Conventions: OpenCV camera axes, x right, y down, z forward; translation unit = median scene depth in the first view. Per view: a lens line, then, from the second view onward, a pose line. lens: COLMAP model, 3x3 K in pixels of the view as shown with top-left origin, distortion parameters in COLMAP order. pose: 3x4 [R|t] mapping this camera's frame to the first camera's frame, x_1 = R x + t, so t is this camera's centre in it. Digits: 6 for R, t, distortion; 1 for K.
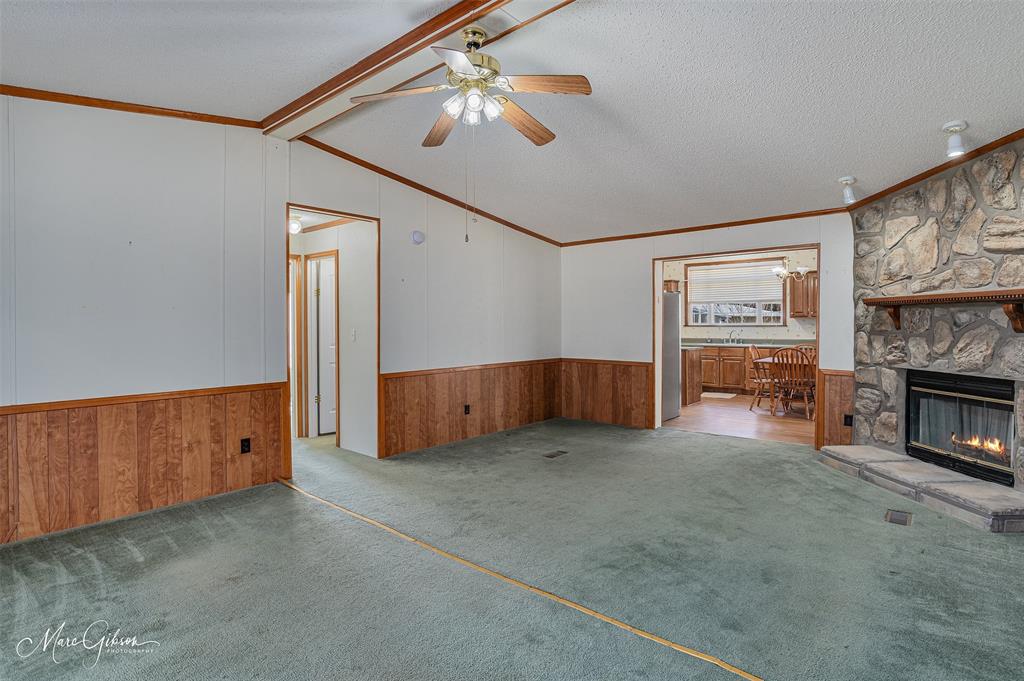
lens RADIAL K [[533.9, 0, 511.7], [0, 533.9, 325.2], [0, 0, 1]] dist [-0.025831, 0.000291]
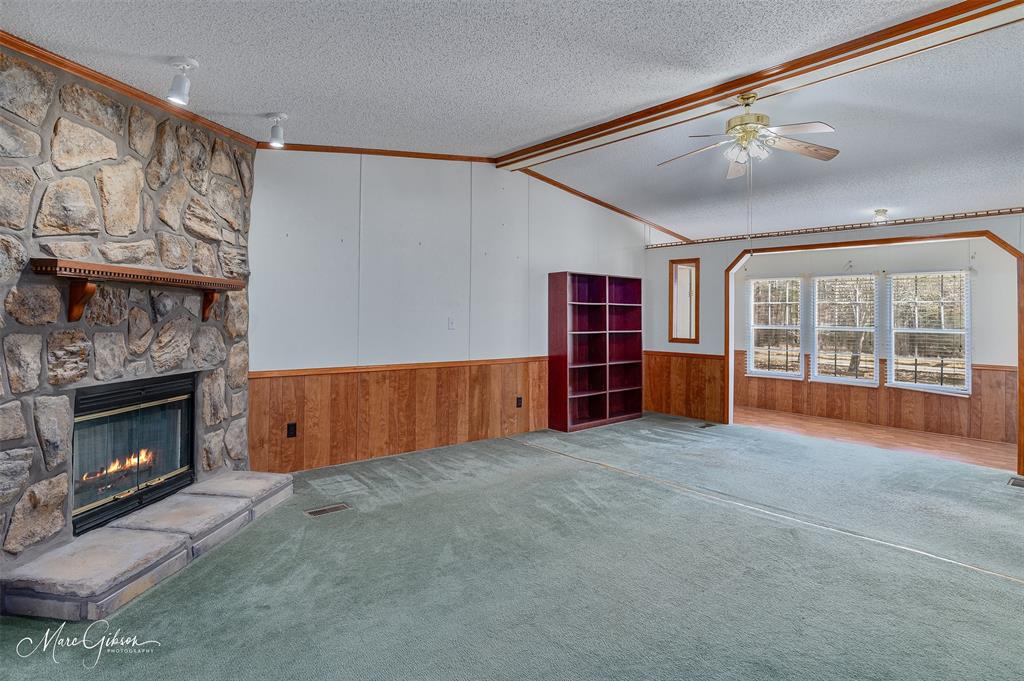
lens RADIAL K [[516.6, 0, 509.6], [0, 516.6, 304.4], [0, 0, 1]] dist [-0.020387, 0.000455]
pose [[-0.984681, -0.002664, 0.174346, 0.182785], [-0.006812, 0.999708, -0.023200, -0.000004], [-0.174233, -0.024032, -0.984411, 1.464830]]
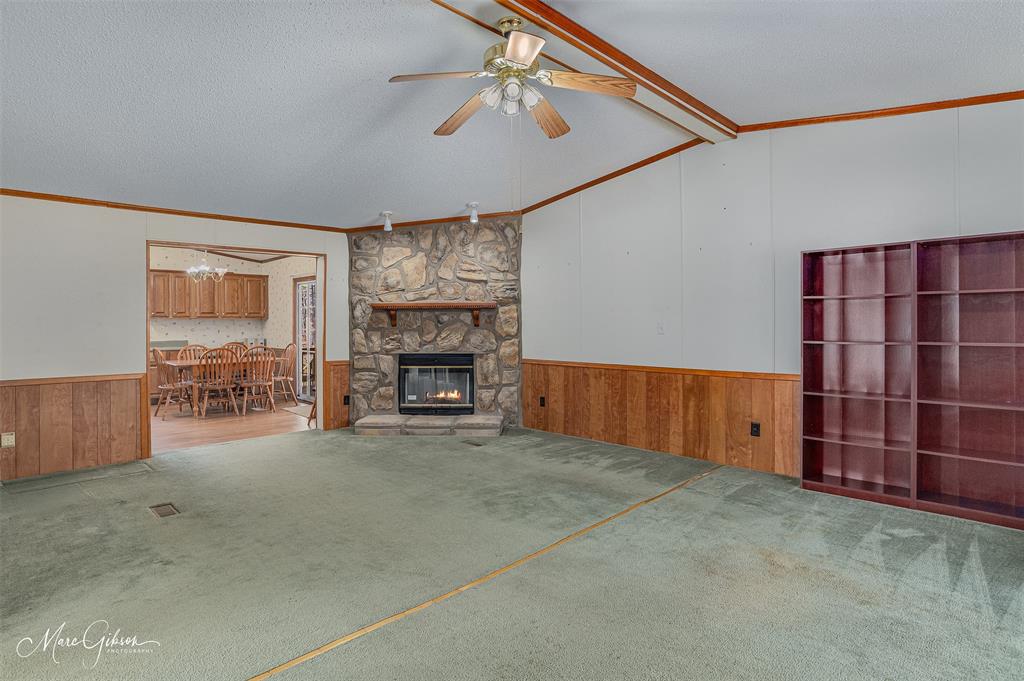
lens RADIAL K [[533.9, 0, 511.7], [0, 533.9, 325.2], [0, 0, 1]] dist [-0.025831, 0.000291]
pose [[0.069322, -0.001786, 0.997593, -0.667420], [0.009553, 0.999954, 0.001127, 0.006336], [-0.997549, 0.009452, 0.069336, 0.592635]]
